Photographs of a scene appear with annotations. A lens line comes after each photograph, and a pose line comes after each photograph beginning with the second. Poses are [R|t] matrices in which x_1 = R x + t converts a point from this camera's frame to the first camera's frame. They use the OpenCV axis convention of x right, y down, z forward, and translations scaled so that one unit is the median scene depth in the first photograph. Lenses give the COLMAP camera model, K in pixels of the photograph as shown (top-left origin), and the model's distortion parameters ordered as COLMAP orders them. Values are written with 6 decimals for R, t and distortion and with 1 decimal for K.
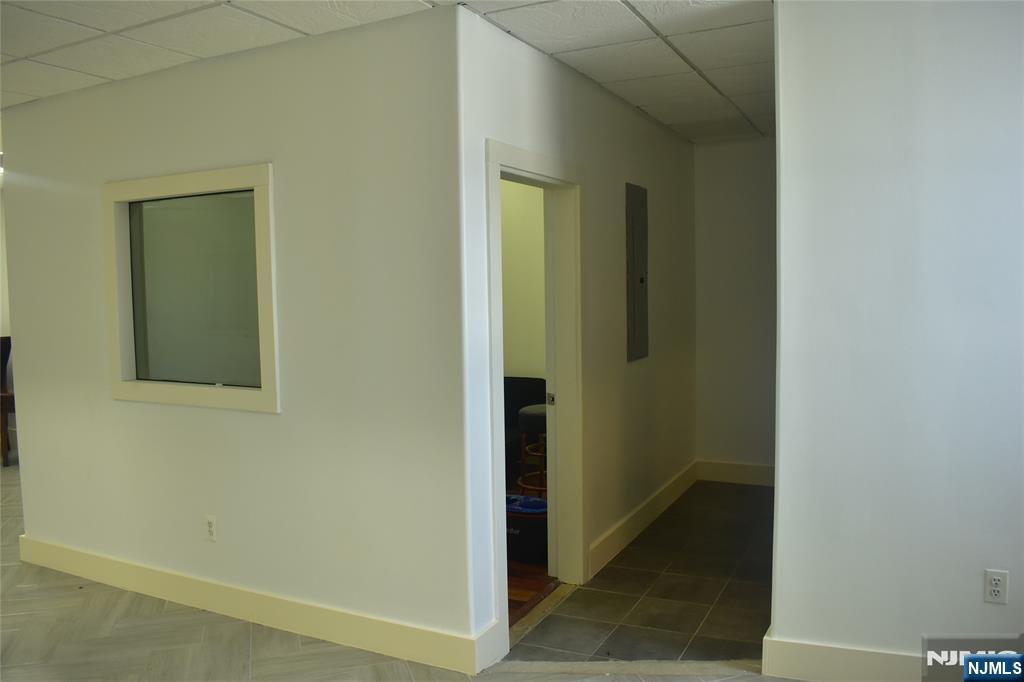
lens RADIAL K [[798.6, 0, 510.1], [0, 798.6, 340.2], [0, 0, 1]] dist [-0.084916, -0.001774]
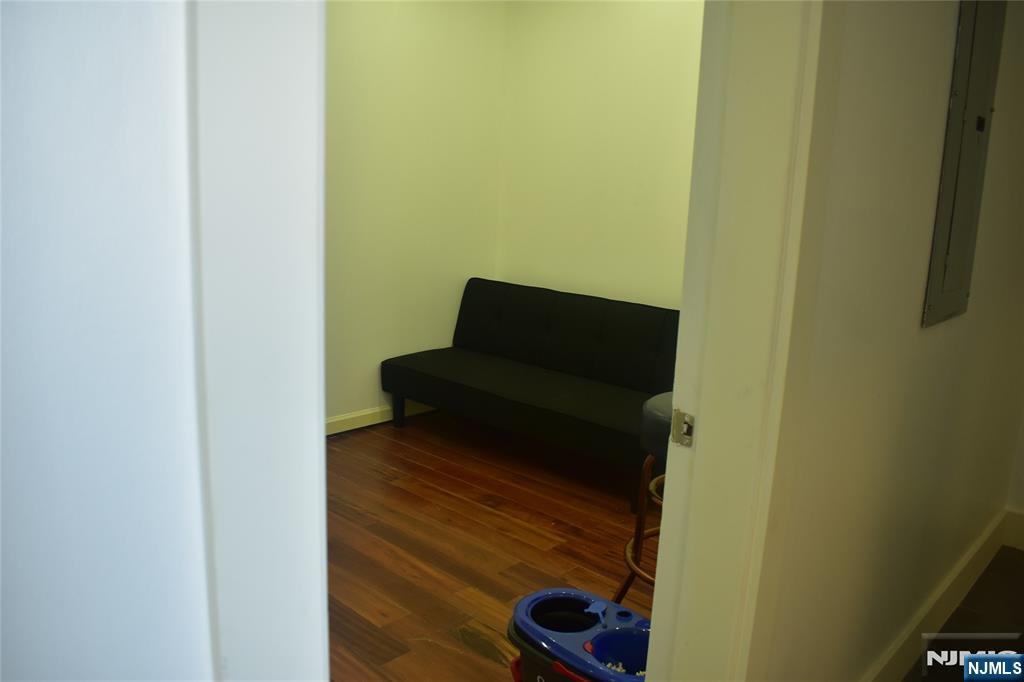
lens RADIAL K [[798.6, 0, 512.3], [0, 798.6, 340.4], [0, 0, 1]] dist [-0.084916, -0.001774]
pose [[0.957246, 0.115489, -0.265223, 0.041188], [-0.080376, 0.986932, 0.139658, -0.001897], [0.277886, -0.112370, 0.954019, 0.415128]]
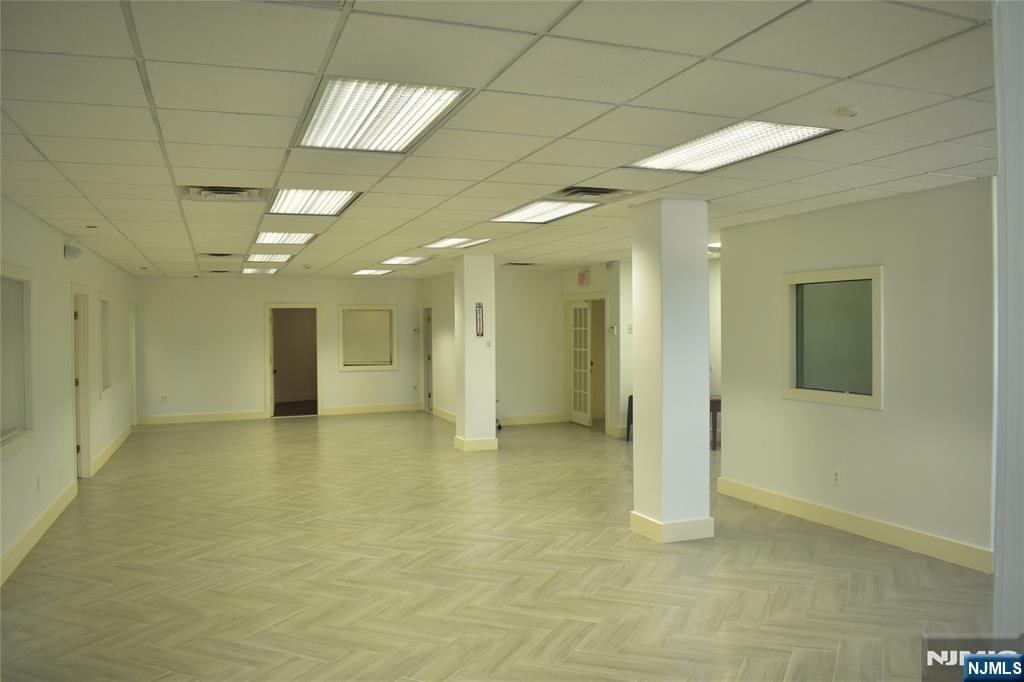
lens RADIAL K [[798.6, 0, 509.6], [0, 798.6, 340.5], [0, 0, 1]] dist [-0.084916, -0.001774]
pose [[0.737201, 0.021215, -0.675340, 0.238936], [-0.053541, 0.998198, -0.027088, 0.029830], [0.673548, 0.056127, 0.737009, -0.749709]]
